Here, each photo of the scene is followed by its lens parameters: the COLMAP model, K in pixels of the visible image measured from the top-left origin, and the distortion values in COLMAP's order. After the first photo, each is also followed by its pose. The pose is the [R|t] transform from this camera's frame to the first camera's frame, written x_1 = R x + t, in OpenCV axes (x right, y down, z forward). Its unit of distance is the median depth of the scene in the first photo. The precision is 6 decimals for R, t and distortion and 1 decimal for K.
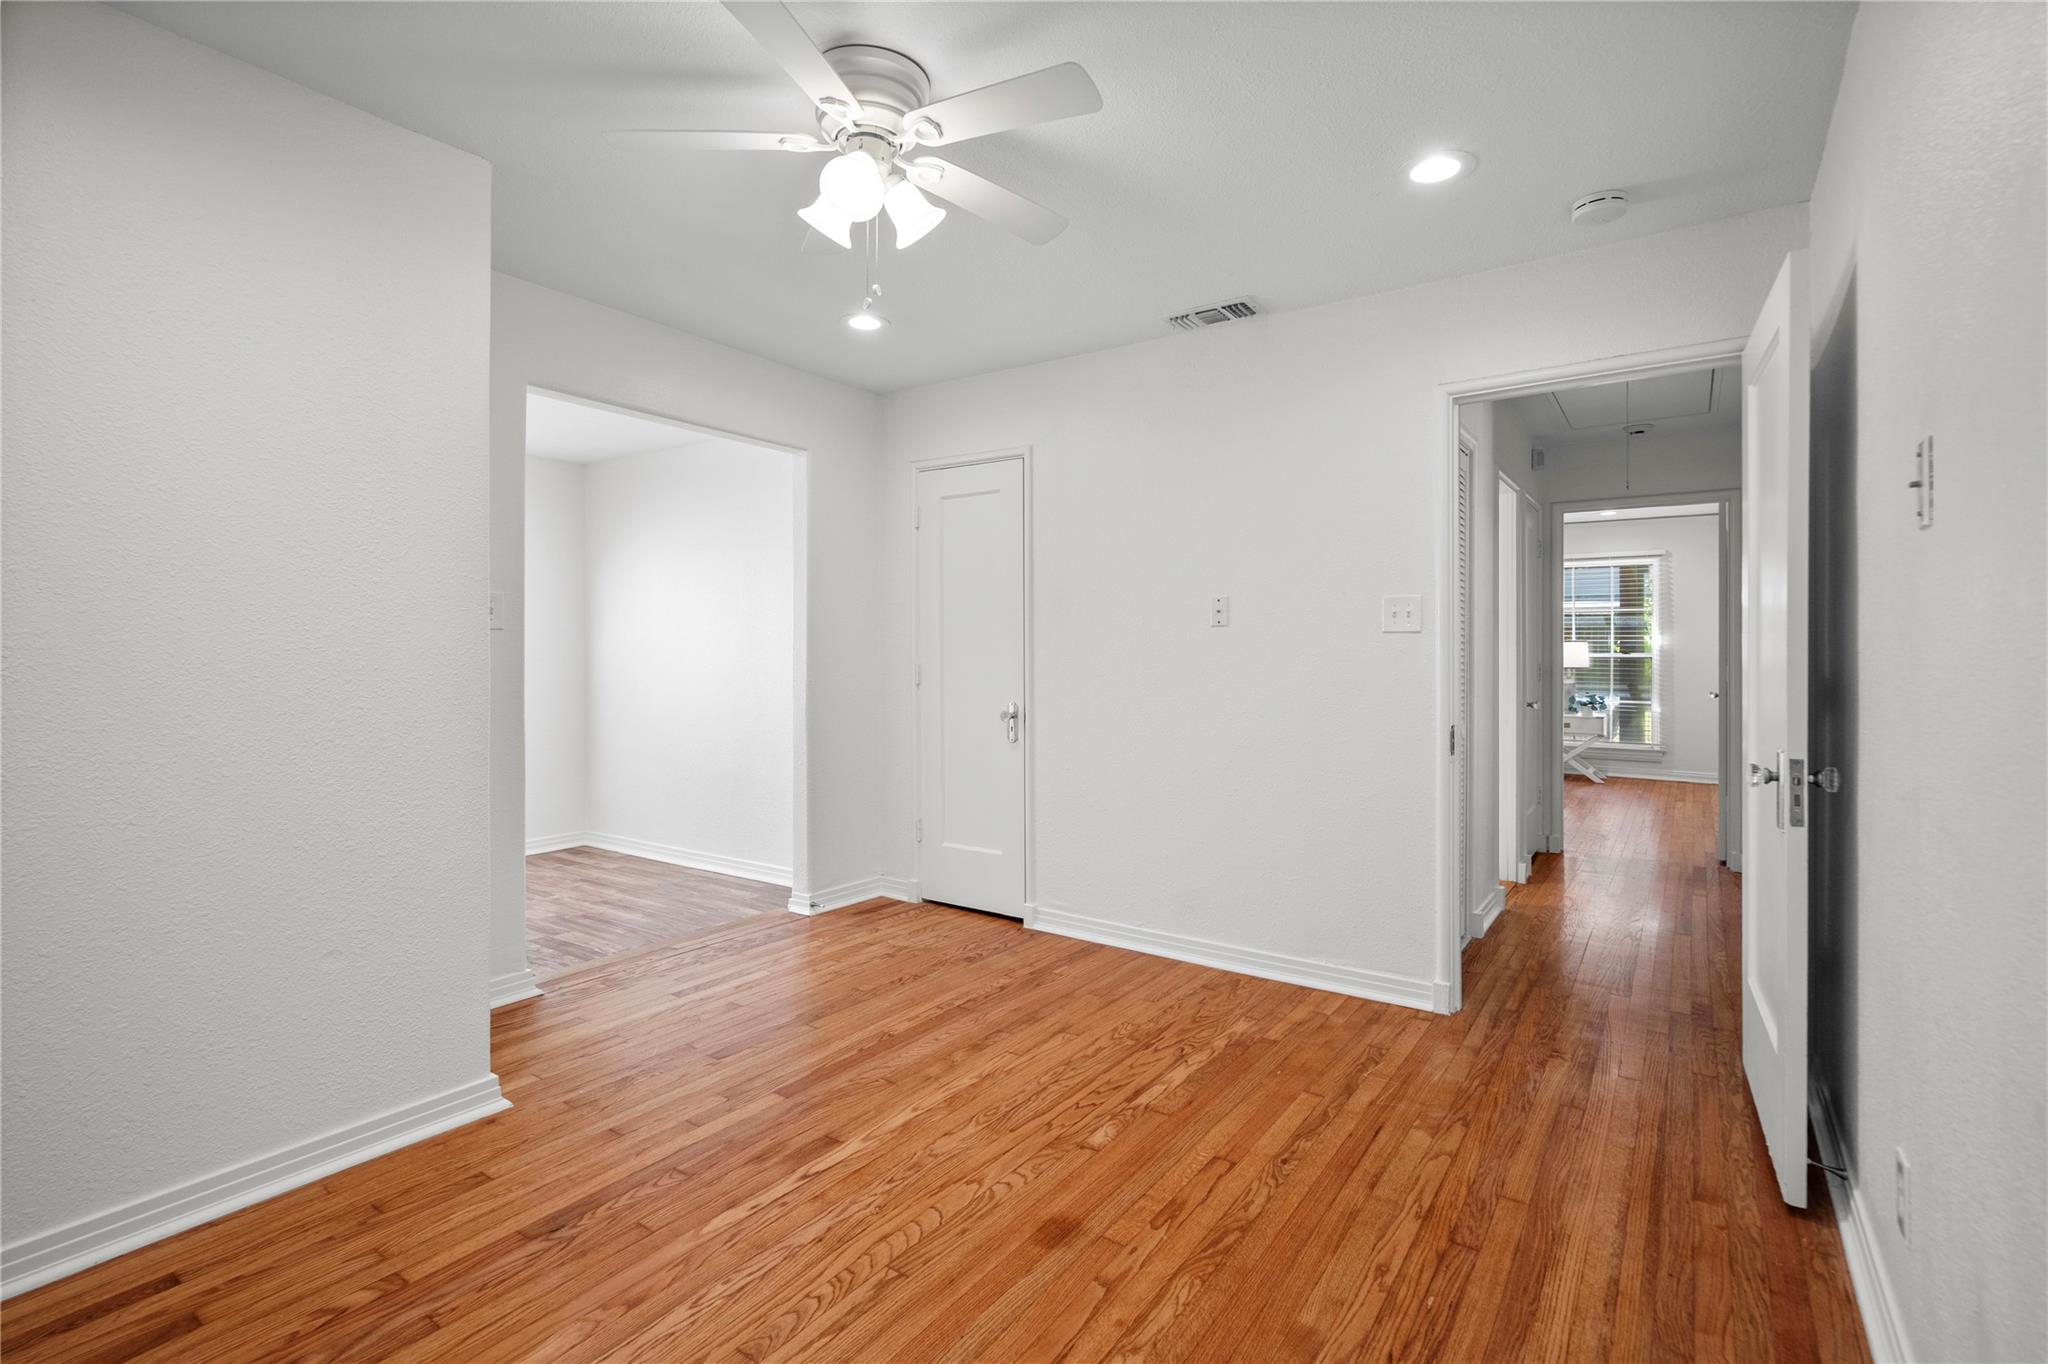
lens RADIAL K [[937.5, 0, 1026.1], [0, 937.5, 671.4], [0, 0, 1]] dist [0.002772, 0.000535]
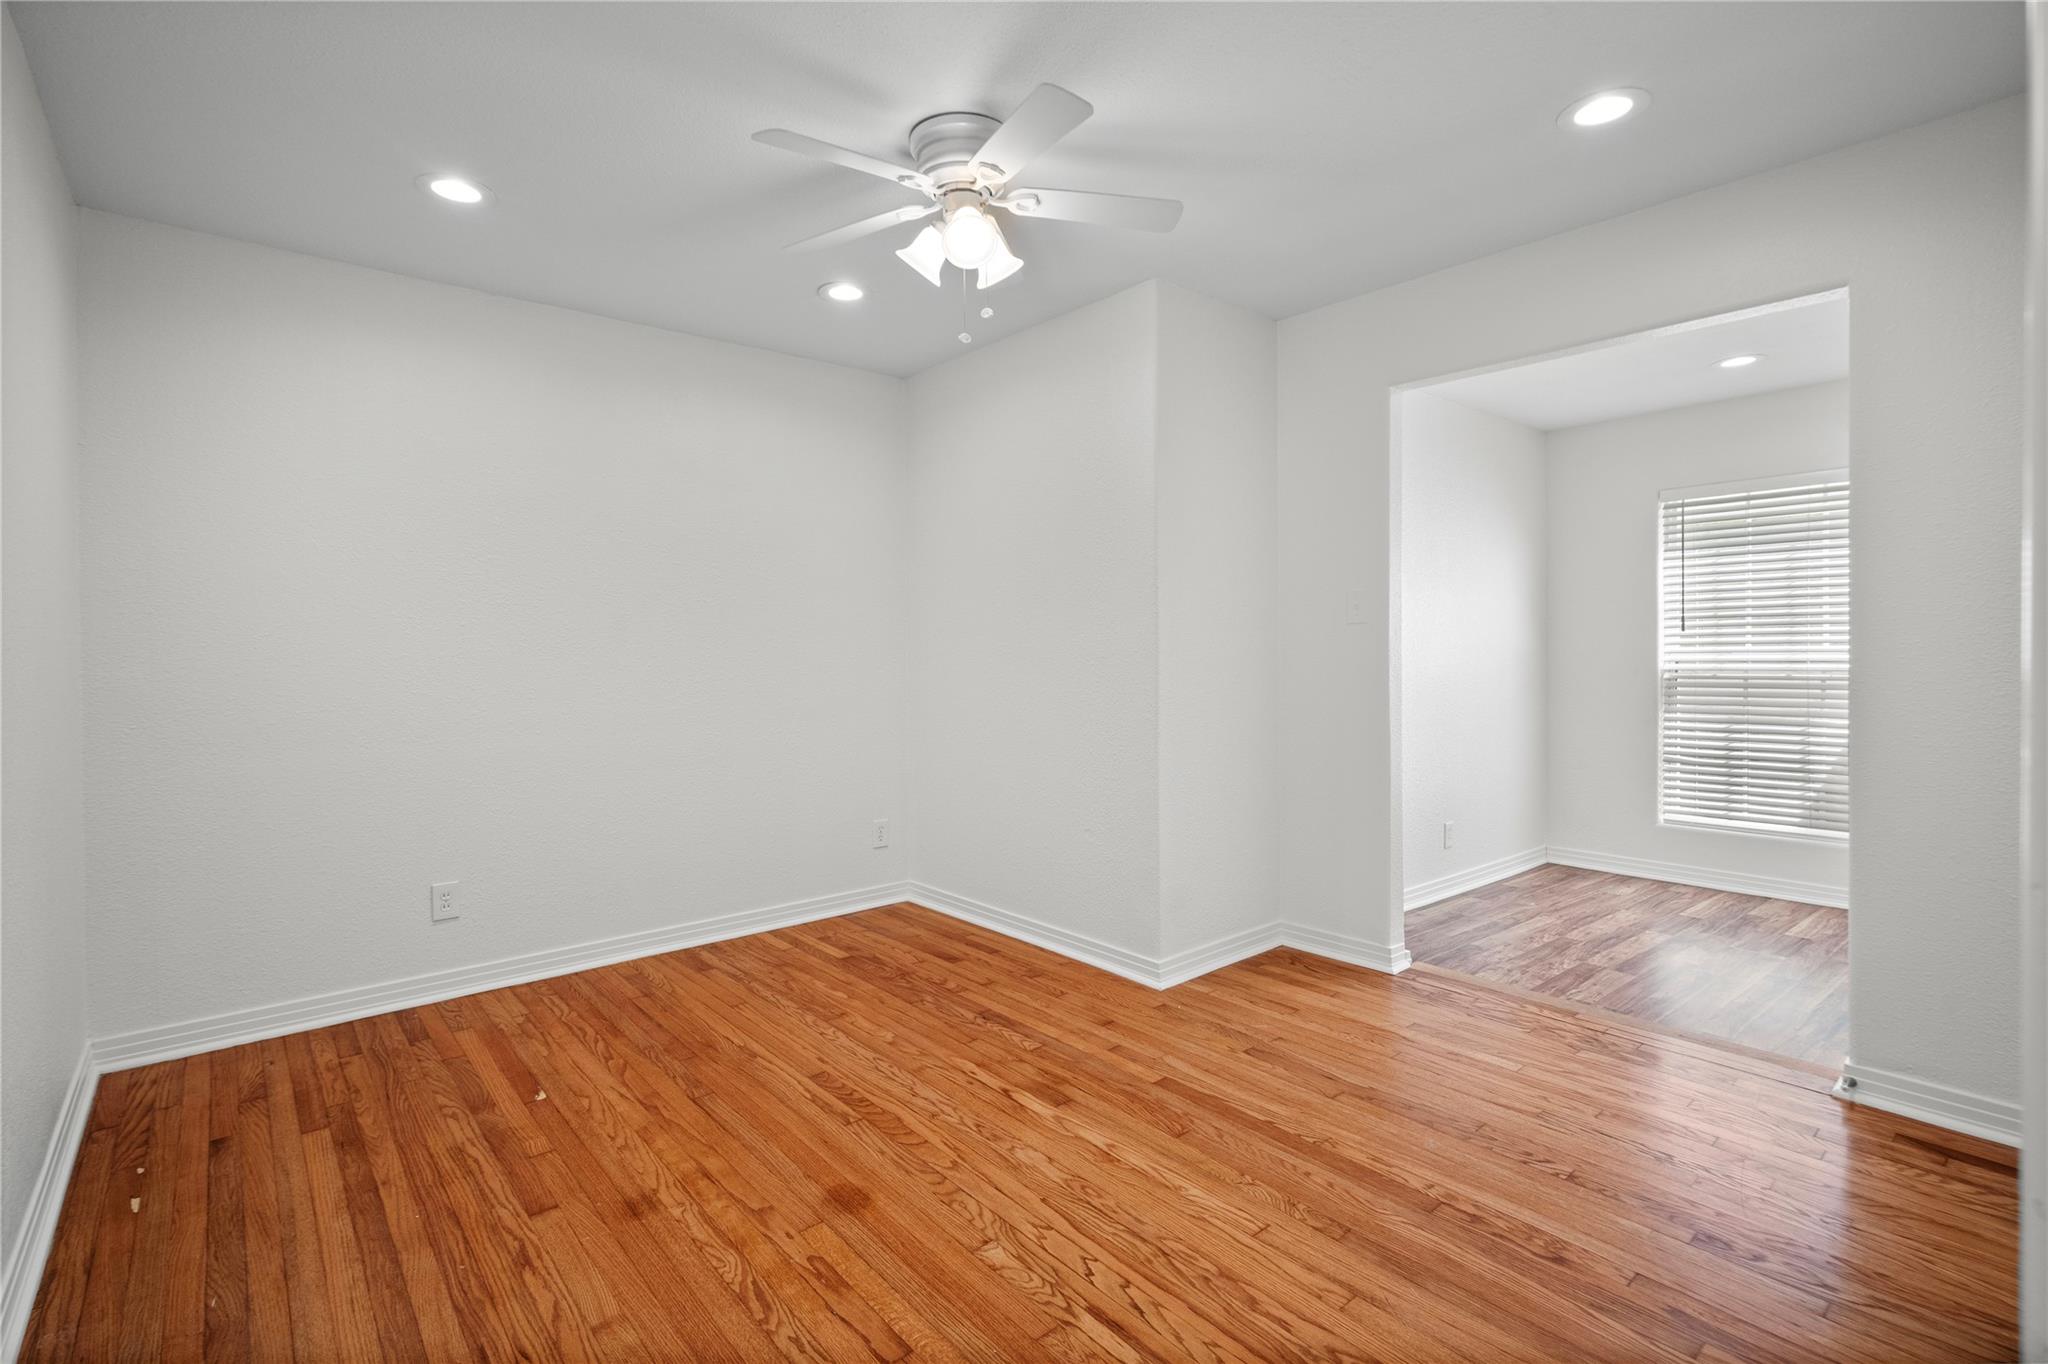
lens RADIAL K [[937.5, 0, 1024.6], [0, 937.5, 671.3], [0, 0, 1]] dist [0.002772, 0.000535]
pose [[-0.241652, 0.023199, -0.970086, 0.821870], [-0.009806, 0.999605, 0.026348, -0.025007], [0.970313, 0.015880, -0.241329, 1.181216]]
